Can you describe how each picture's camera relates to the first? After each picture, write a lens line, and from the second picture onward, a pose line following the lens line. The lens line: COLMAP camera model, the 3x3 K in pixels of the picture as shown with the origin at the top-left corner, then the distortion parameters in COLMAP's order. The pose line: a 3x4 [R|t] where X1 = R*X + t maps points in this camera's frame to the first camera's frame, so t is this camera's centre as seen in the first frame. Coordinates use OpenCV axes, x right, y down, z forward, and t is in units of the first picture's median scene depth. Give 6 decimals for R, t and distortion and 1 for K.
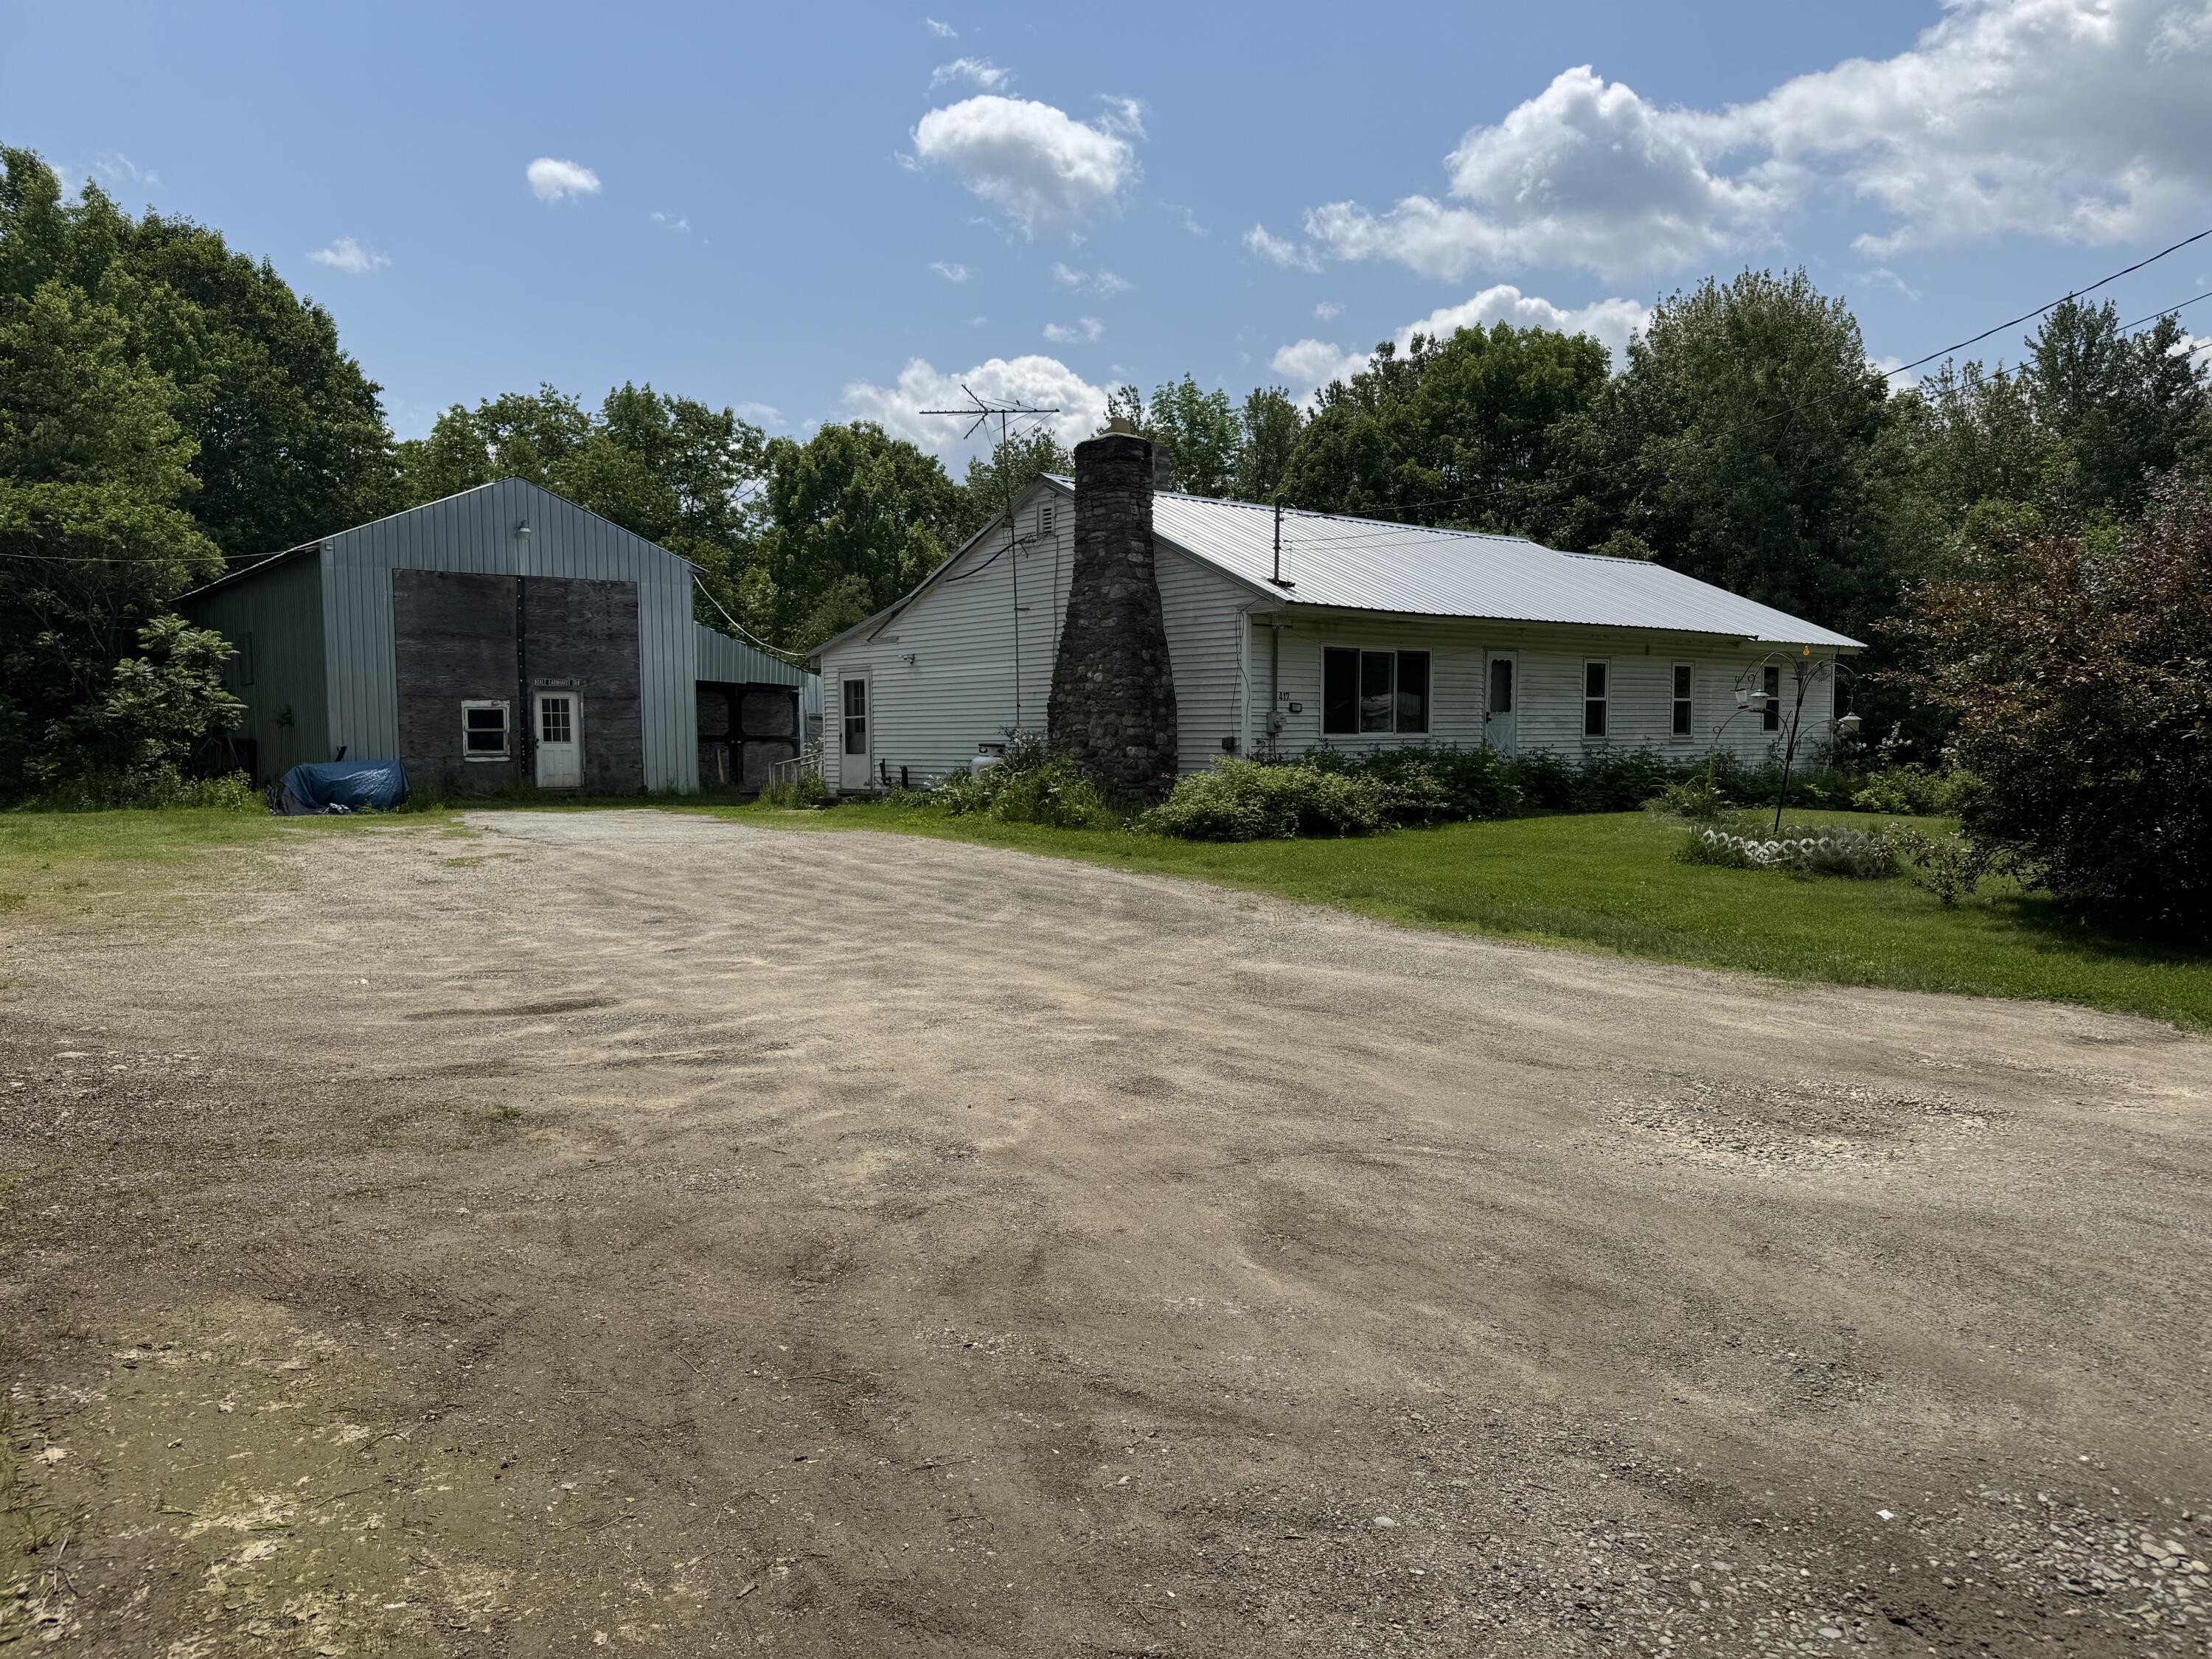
lens RADIAL K [[1515.6, 0, 1138.3], [0, 1515.6, 911.9], [0, 0, 1]] dist [0.095117, -0.152603]
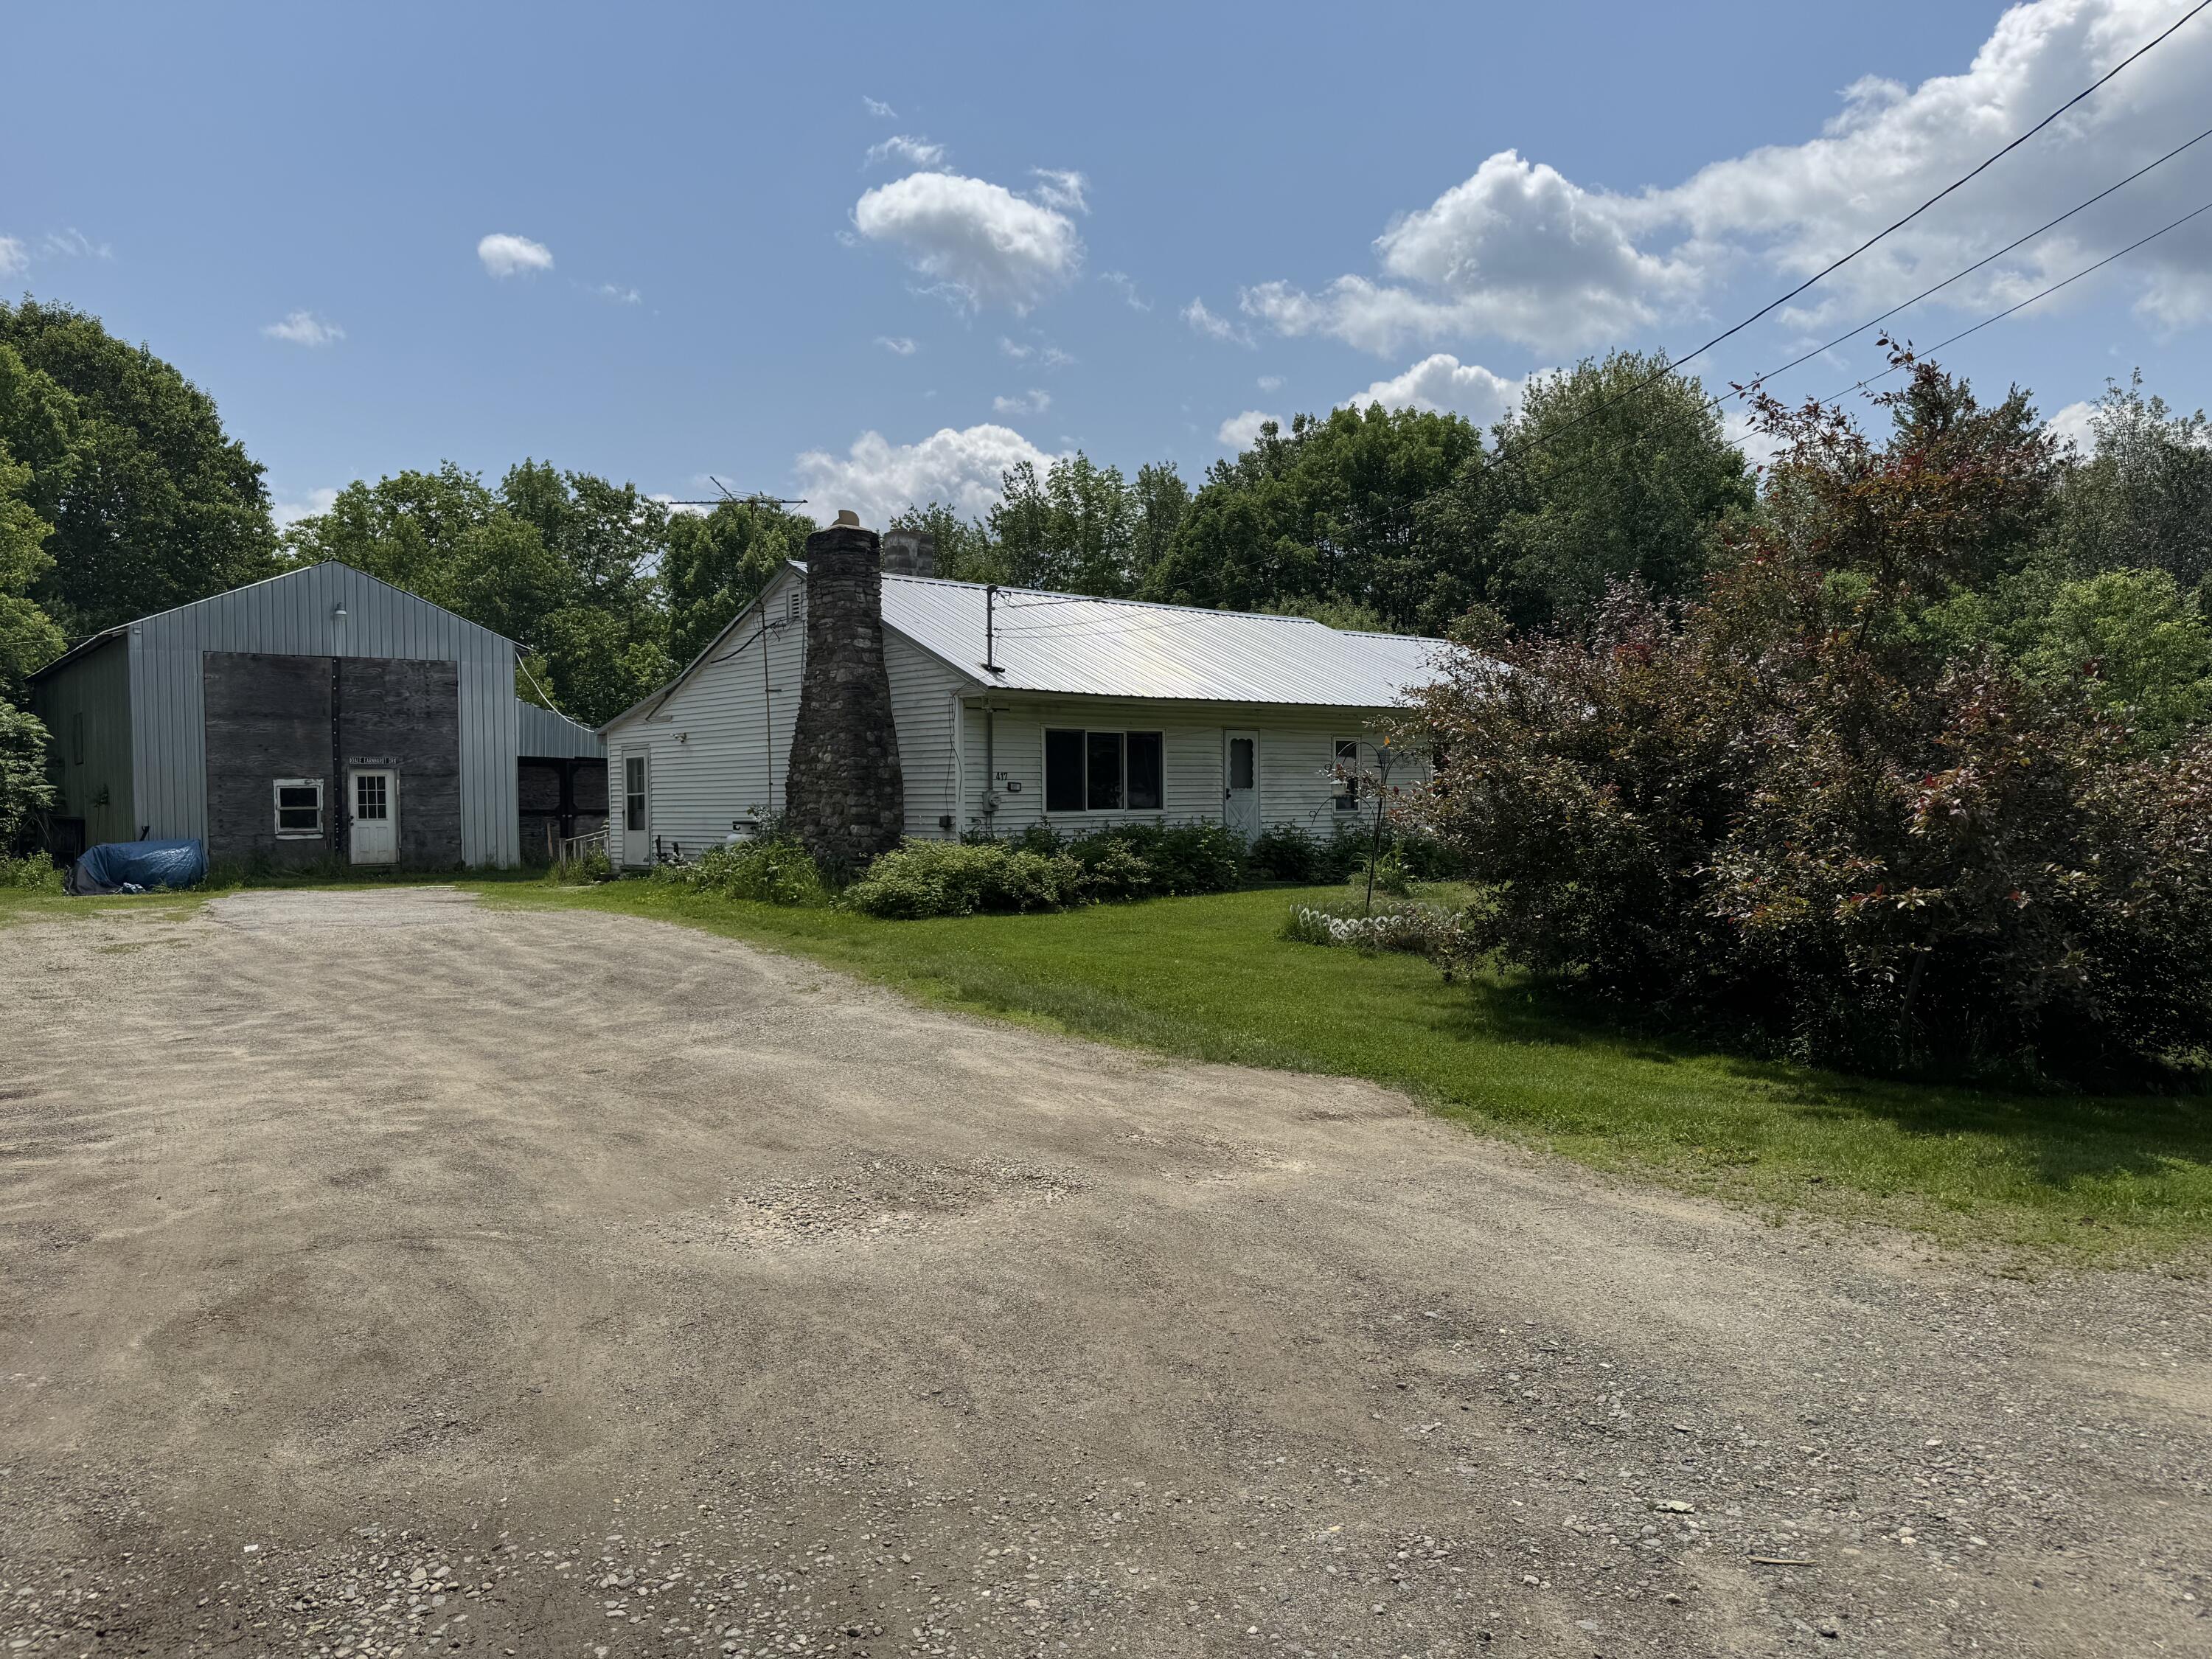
lens RADIAL K [[1515.6, 0, 1138.3], [0, 1515.6, 911.9], [0, 0, 1]] dist [0.095117, -0.152603]
pose [[0.999658, -0.008396, 0.024763, 0.098760], [0.009400, 0.999127, -0.040696, -0.003993], [-0.024400, 0.040915, 0.998865, -0.019369]]
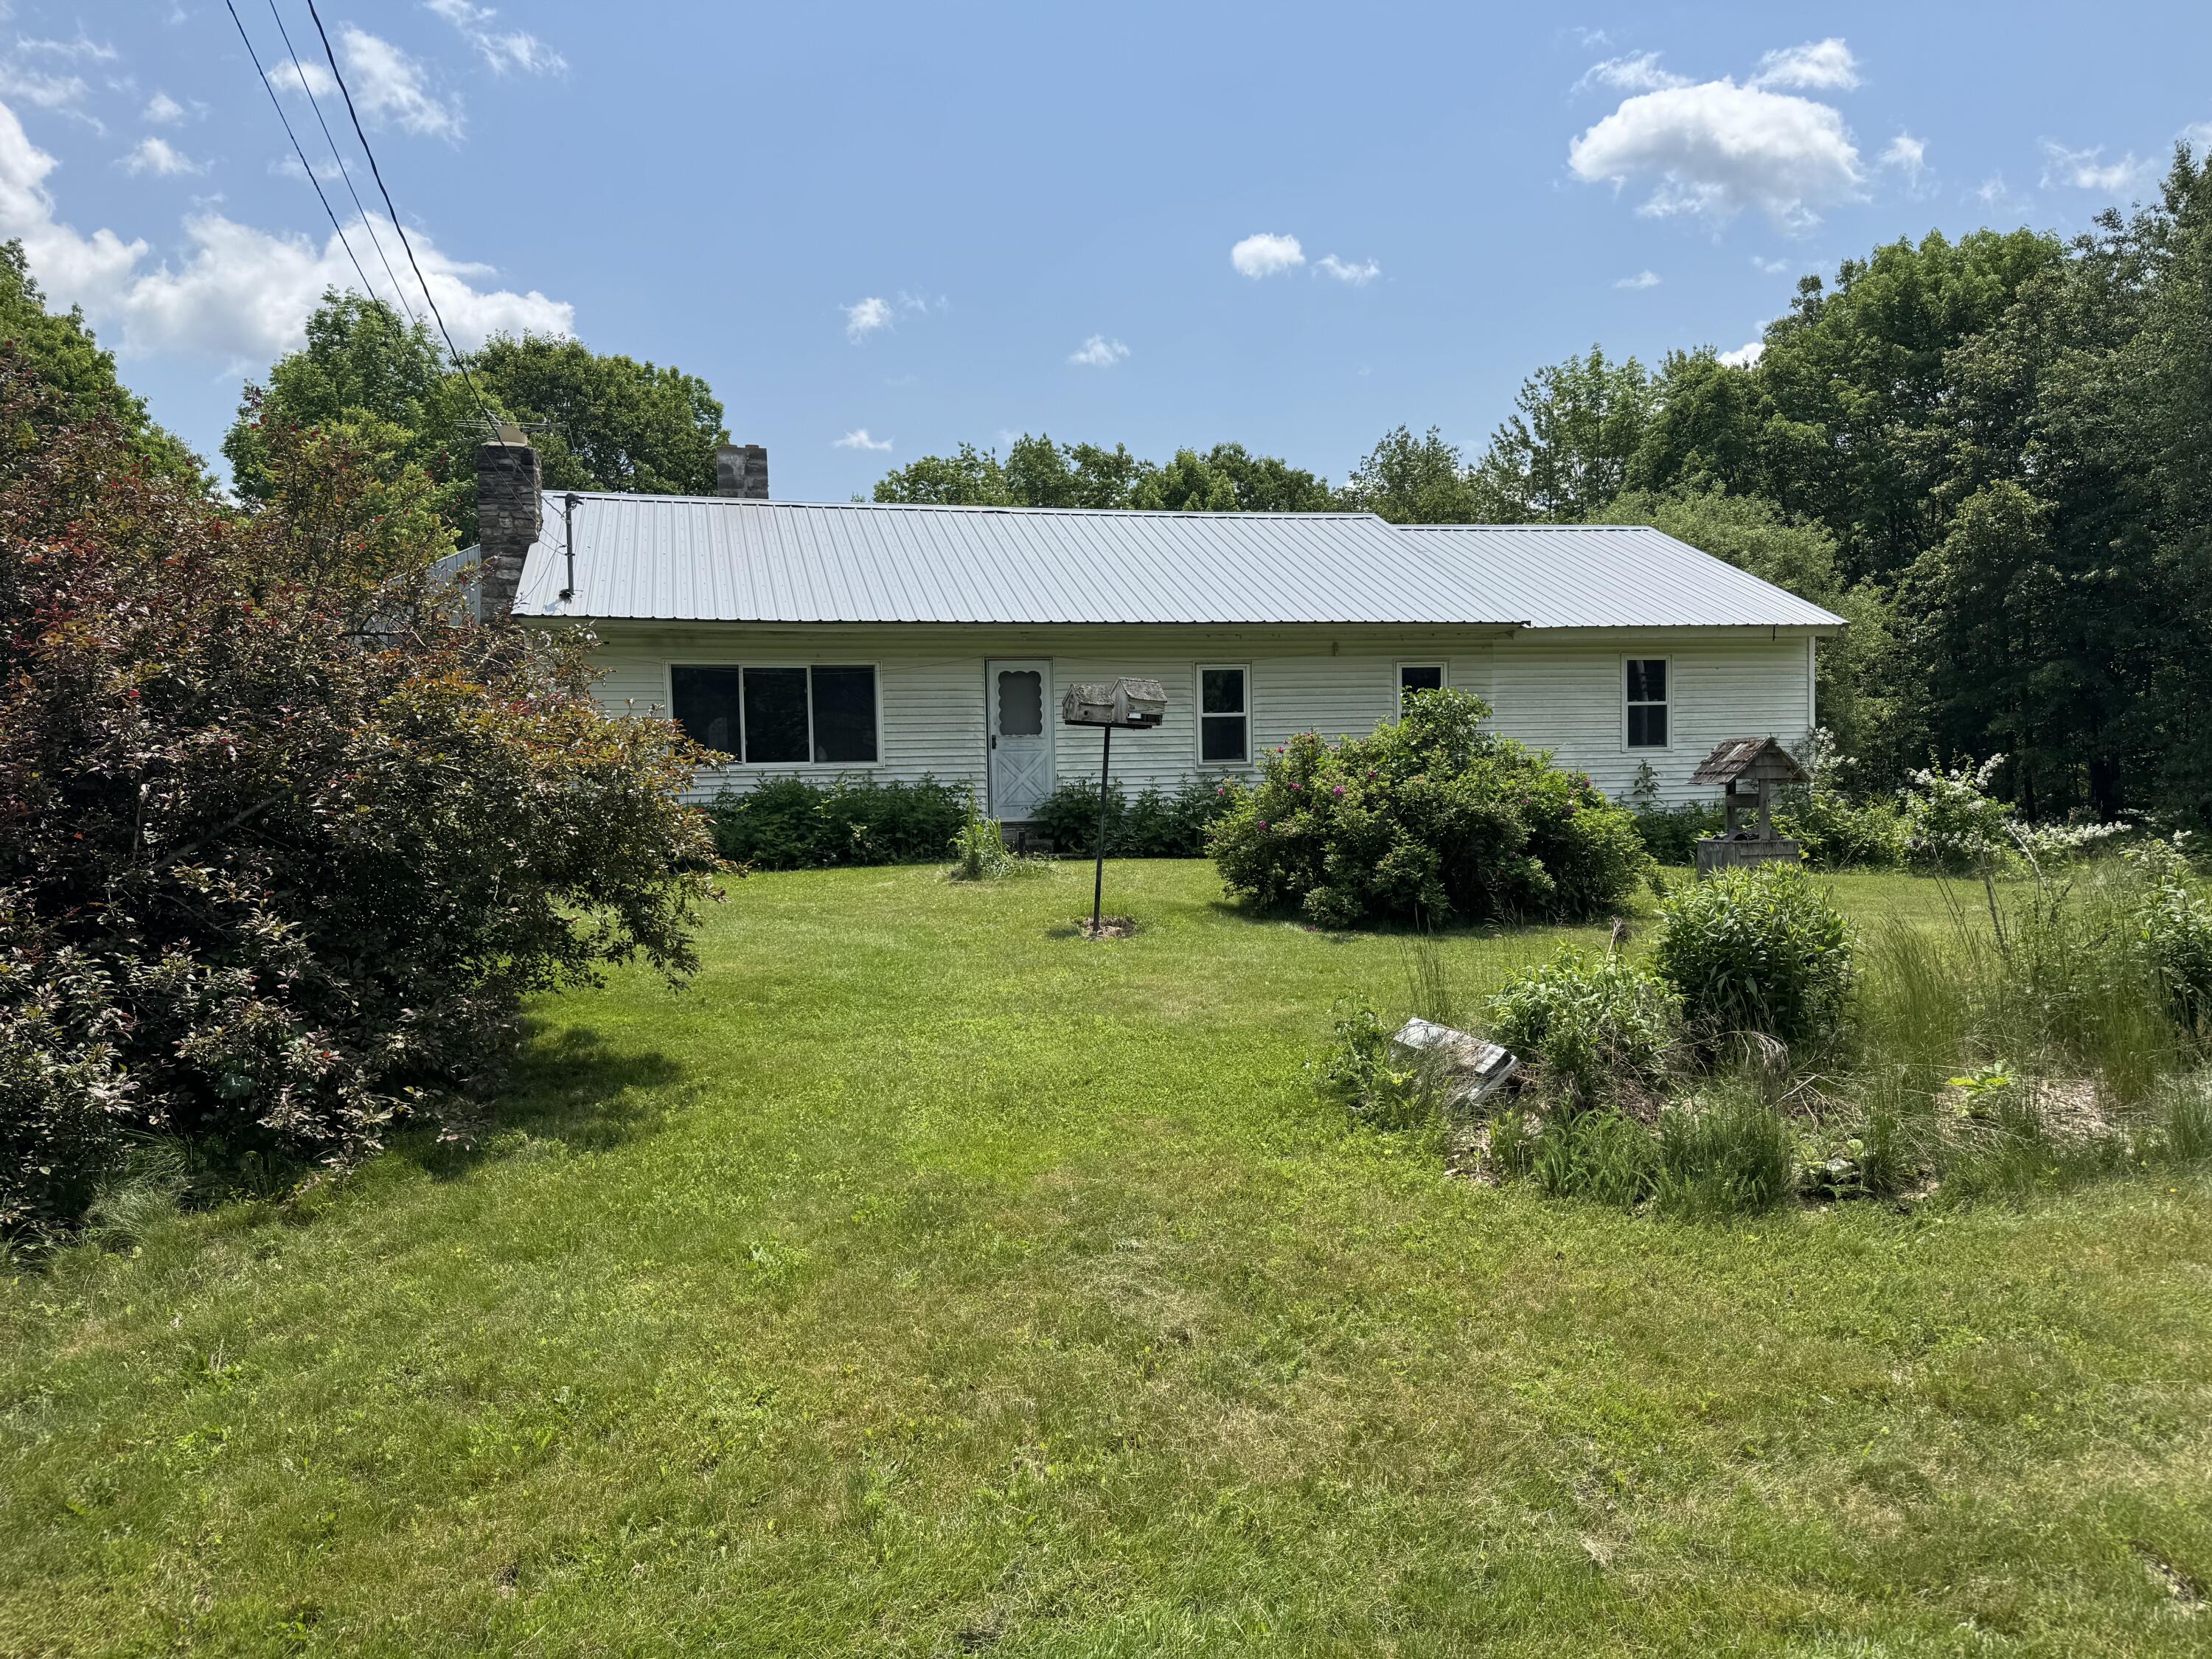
lens RADIAL K [[1458.6, 0, 1048.8], [0, 1458.6, 830.2], [0, 0, 1]] dist [0.091291, -0.127483]
pose [[0.870648, 0.016271, -0.491637, 0.441039], [-0.043838, 0.998043, -0.044603, -0.033678], [0.489948, 0.060386, 0.869657, 0.242267]]
